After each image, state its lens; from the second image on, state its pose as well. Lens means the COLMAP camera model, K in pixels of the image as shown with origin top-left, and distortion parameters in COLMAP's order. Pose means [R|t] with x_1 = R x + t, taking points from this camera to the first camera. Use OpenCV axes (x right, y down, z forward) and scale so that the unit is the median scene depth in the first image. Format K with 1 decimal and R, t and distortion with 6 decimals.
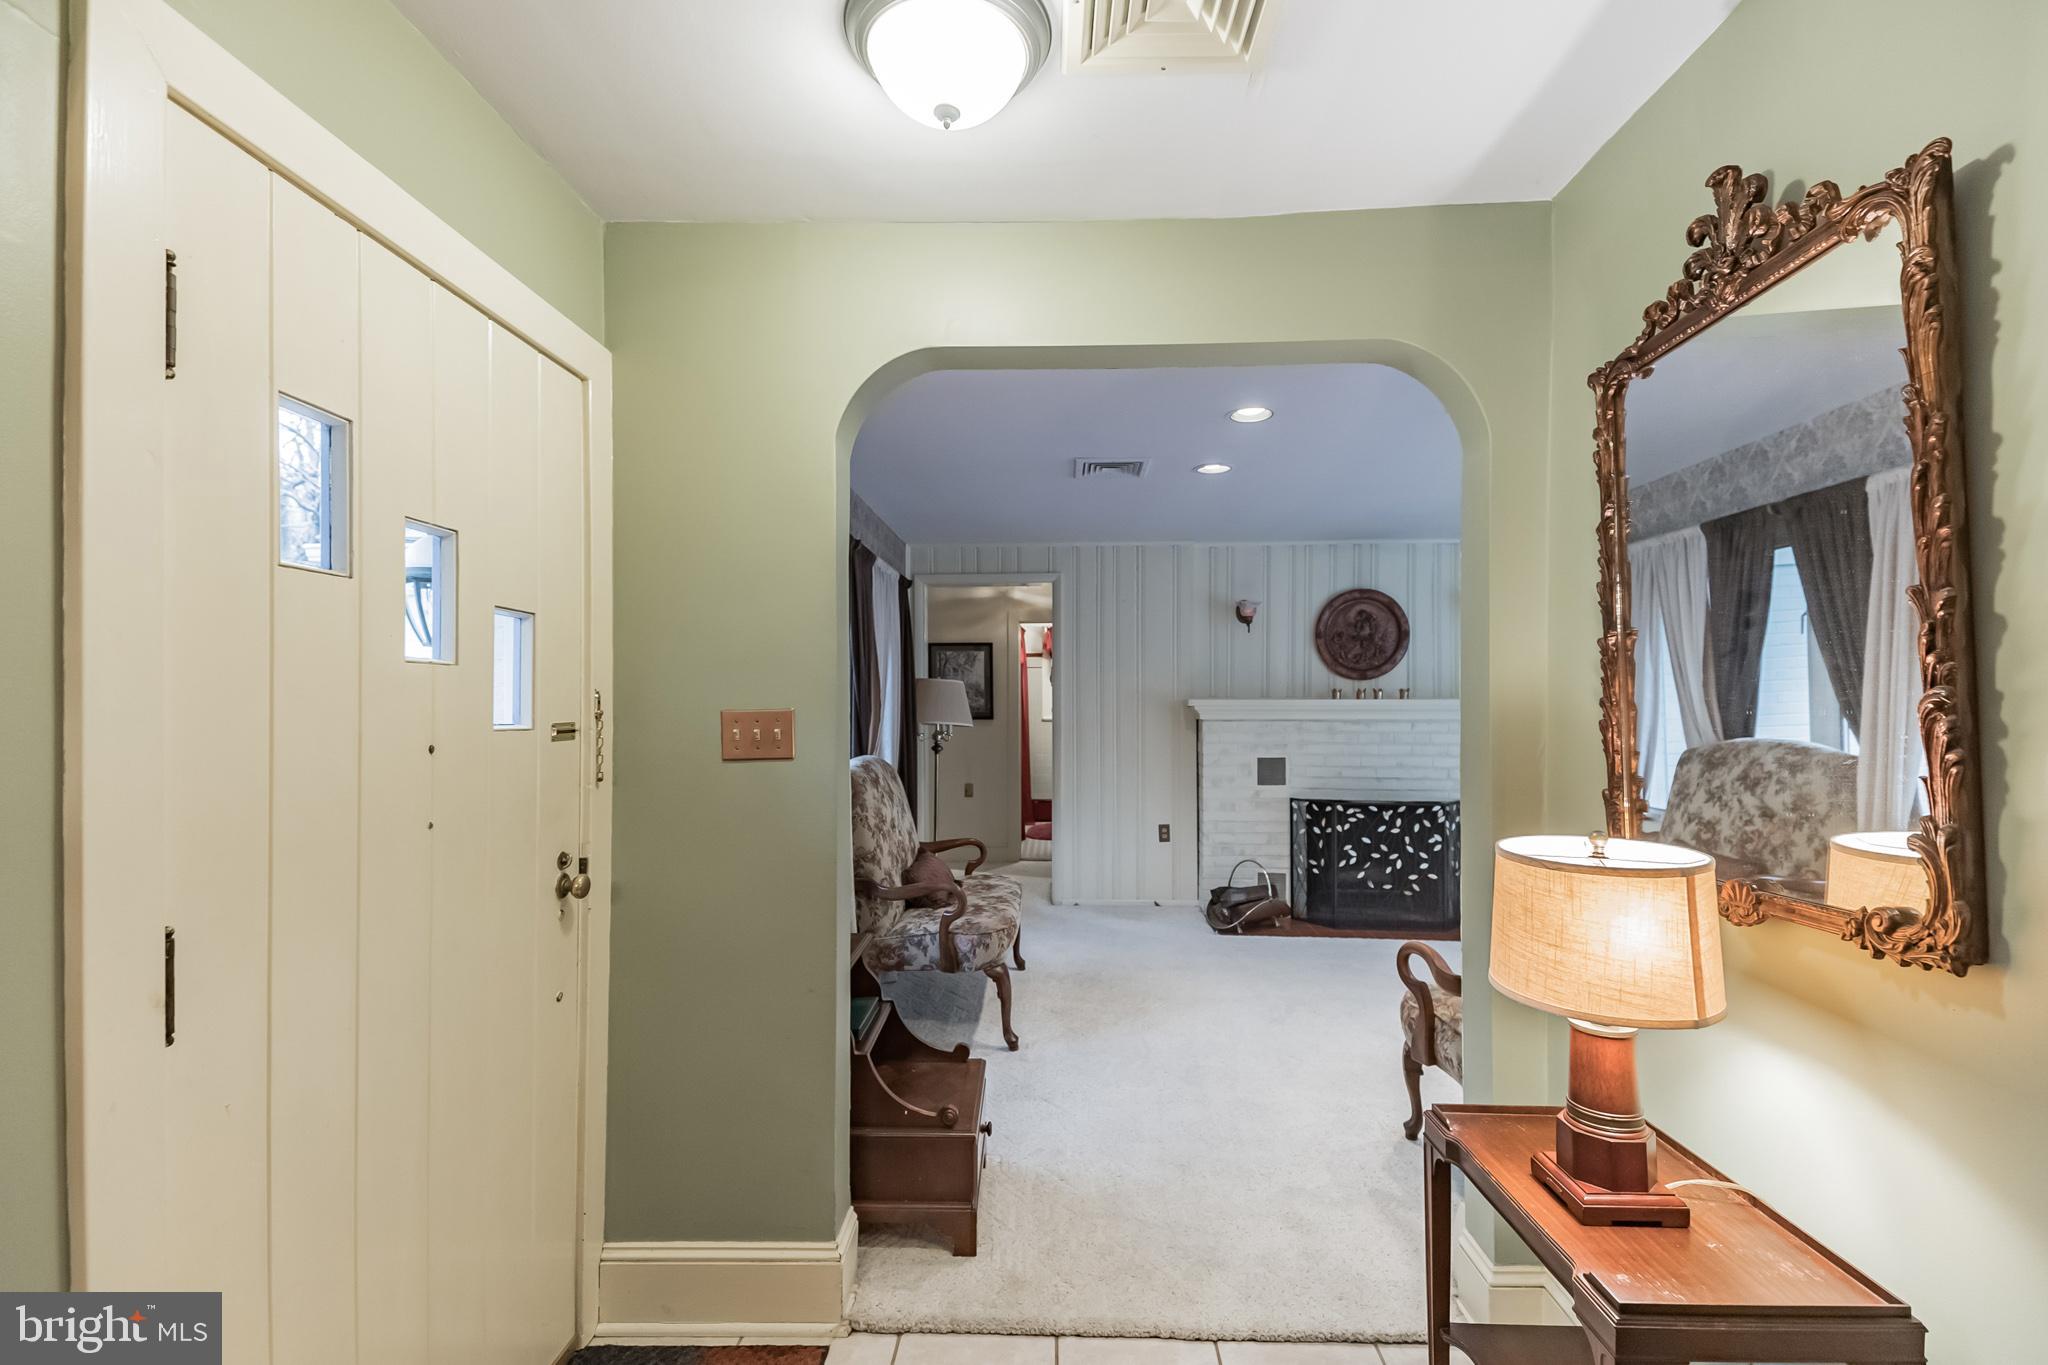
lens RADIAL K [[907.8, 0, 1034.8], [0, 907.8, 695.4], [0, 0, 1]] dist [0.038734, -0.023448]
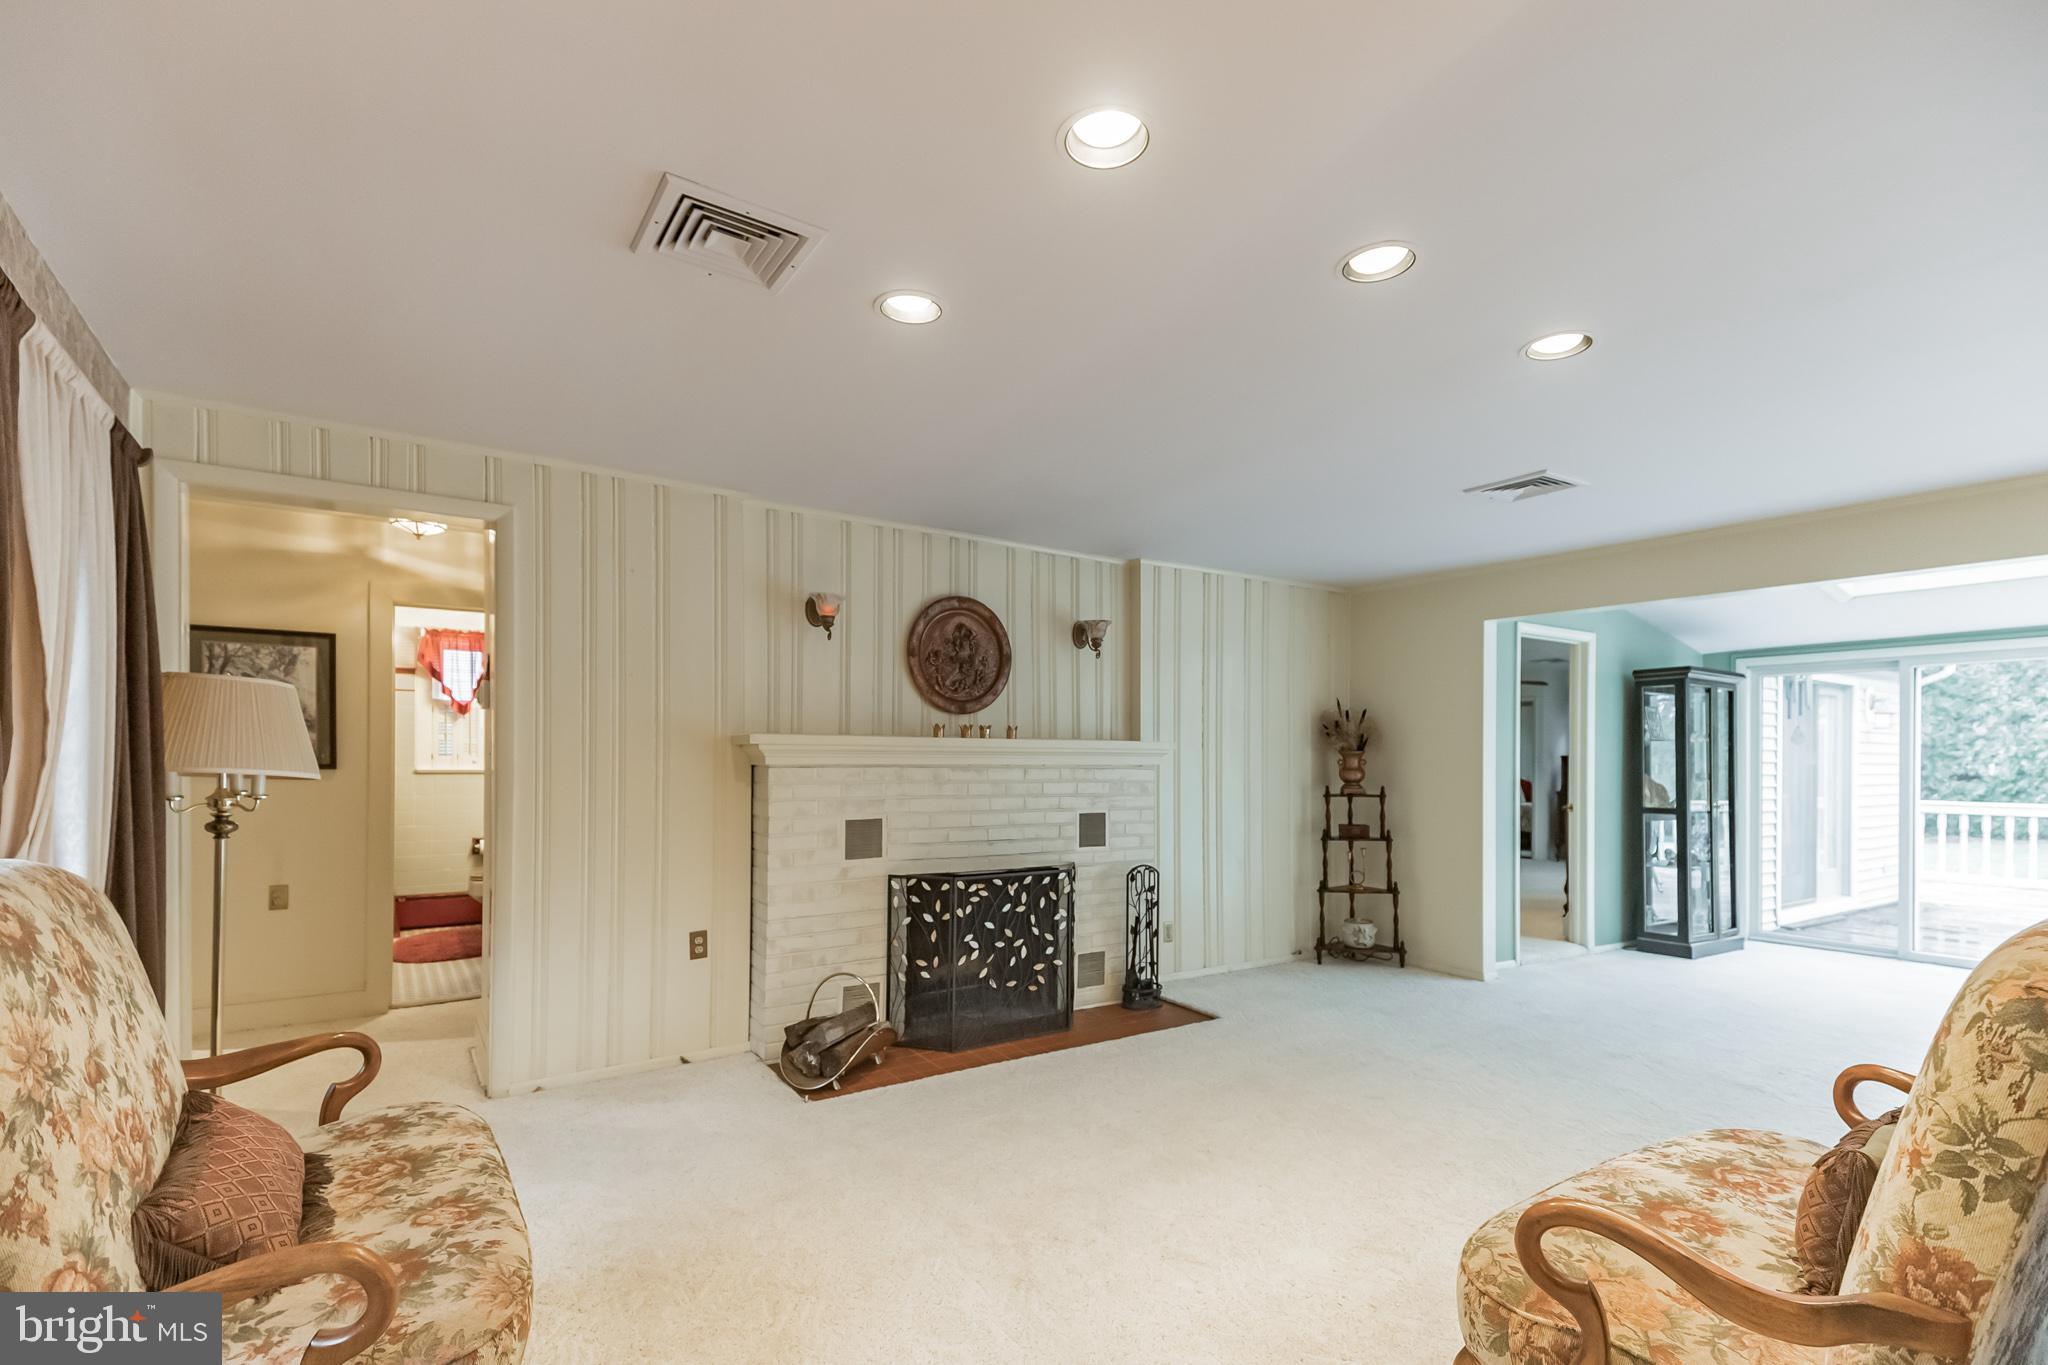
lens RADIAL K [[926.9, 0, 1024.7], [0, 926.9, 749.4], [0, 0, 1]] dist [0.092599, -0.057630]
pose [[0.814060, 0.009763, 0.580699, -0.056089], [-0.009535, 0.999949, -0.003445, 0.016014], [-0.580703, -0.002732, 0.814111, 0.347153]]
